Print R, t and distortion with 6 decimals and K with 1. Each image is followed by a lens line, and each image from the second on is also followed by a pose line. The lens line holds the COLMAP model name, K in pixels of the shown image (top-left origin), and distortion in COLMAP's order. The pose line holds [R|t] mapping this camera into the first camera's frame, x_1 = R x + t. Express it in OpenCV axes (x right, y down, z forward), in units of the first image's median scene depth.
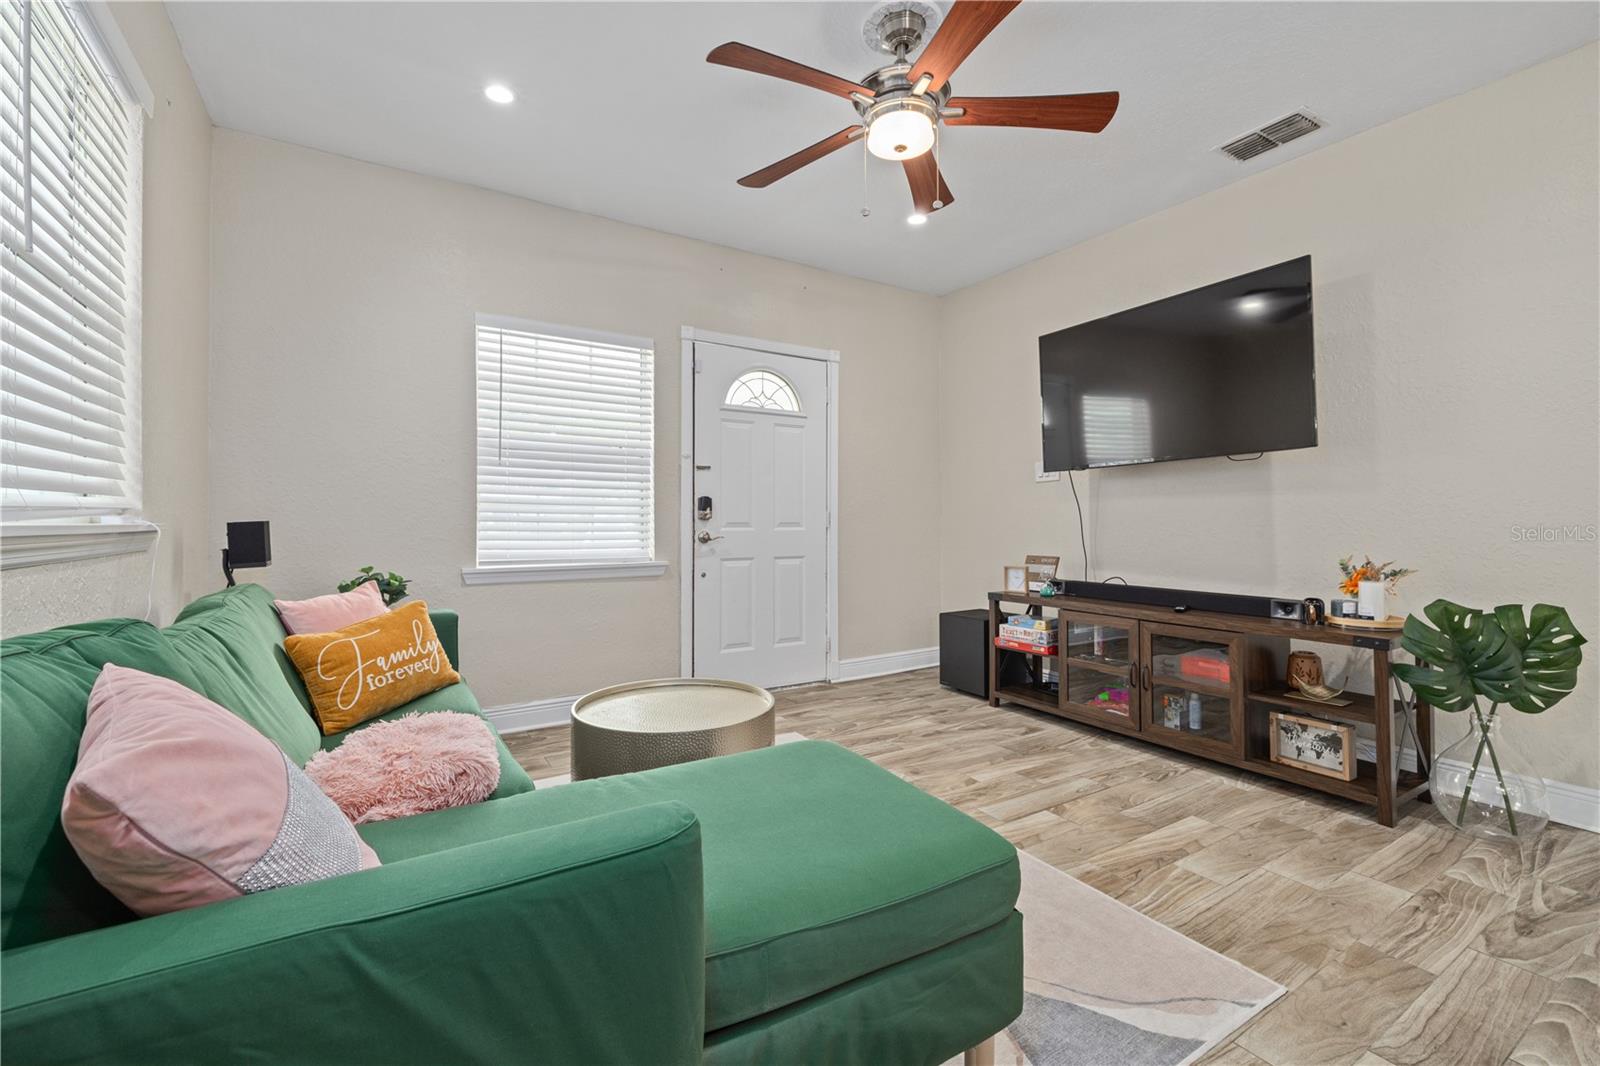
lens RADIAL K [[678.4, 0, 789.6], [0, 678.4, 503.9], [0, 0, 1]] dist [-0.000332, -0.000013]
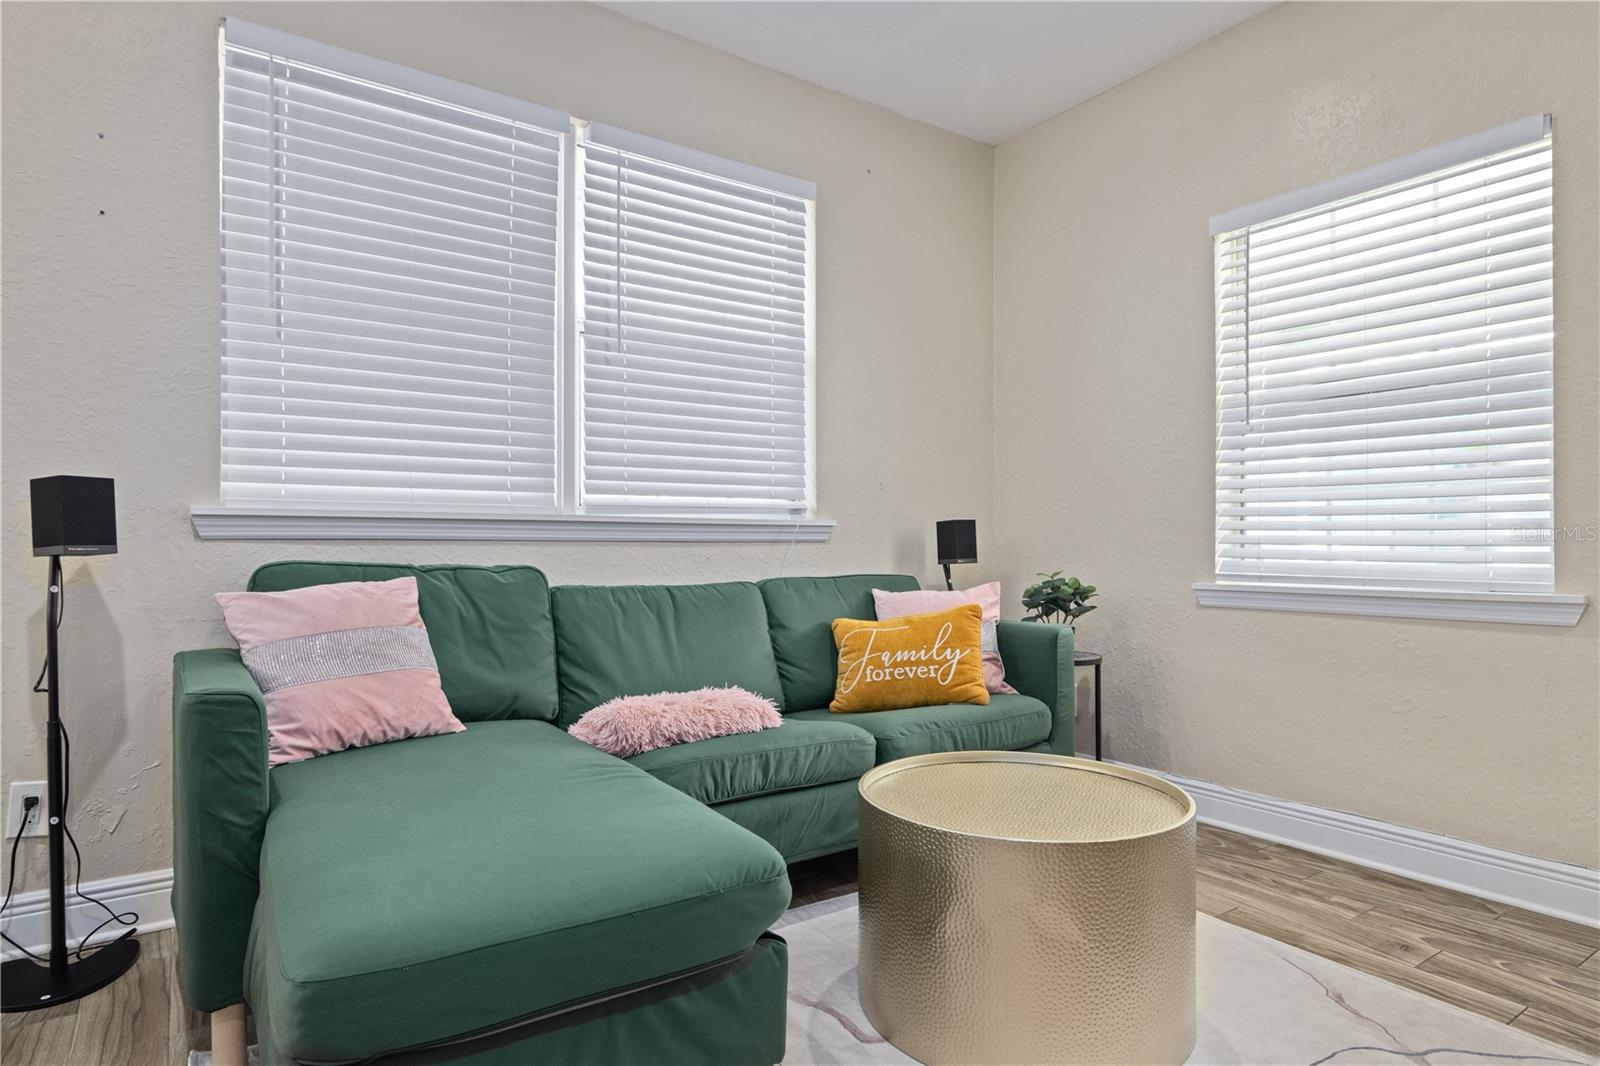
lens RADIAL K [[881.2, 0, 798.9], [0, 881.2, 546.0], [0, 0, 1]] dist [-0.003537, -0.000222]
pose [[0.038500, -0.001289, -0.999258, 0.433942], [0.024561, 0.999698, -0.000343, 0.046537], [0.998957, -0.024529, 0.038520, 0.545557]]
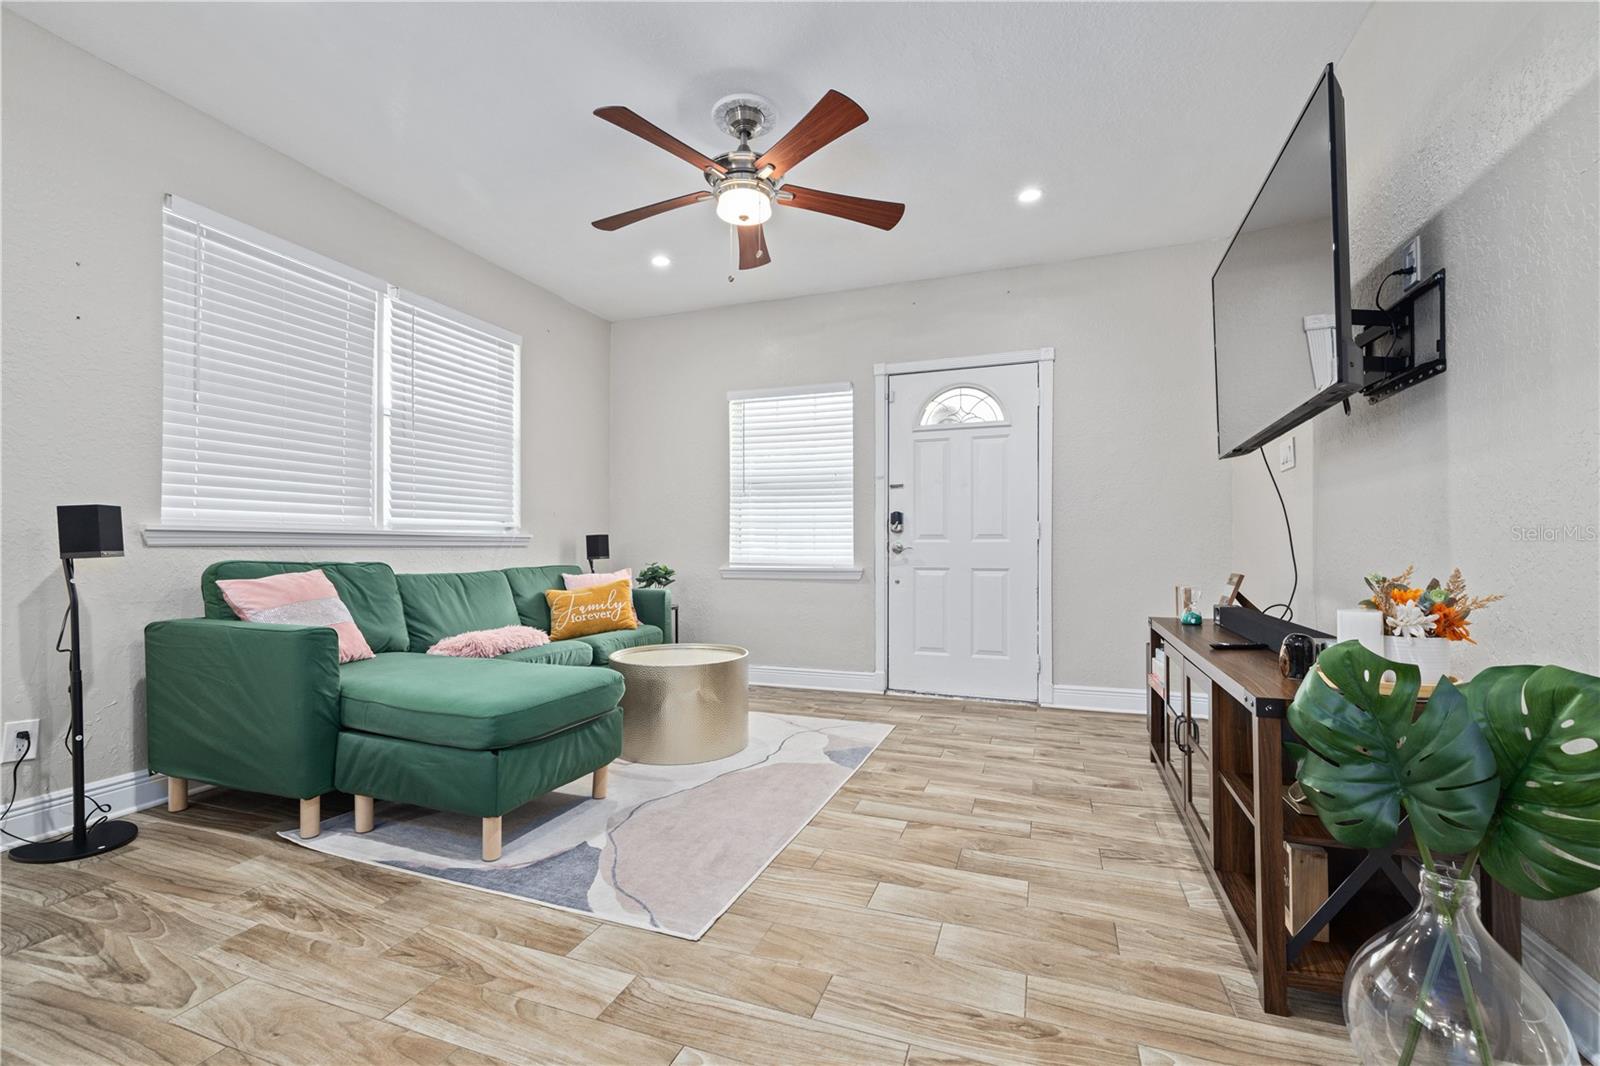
lens RADIAL K [[681.7, 0, 793.8], [0, 681.7, 525.5], [0, 0, 1]] dist [-0.000198, 0.000085]
pose [[0.612908, -0.026159, -0.789721, 0.795471], [0.020159, 0.999644, -0.017468, 0.034164], [0.789897, -0.005214, 0.613217, 0.212717]]
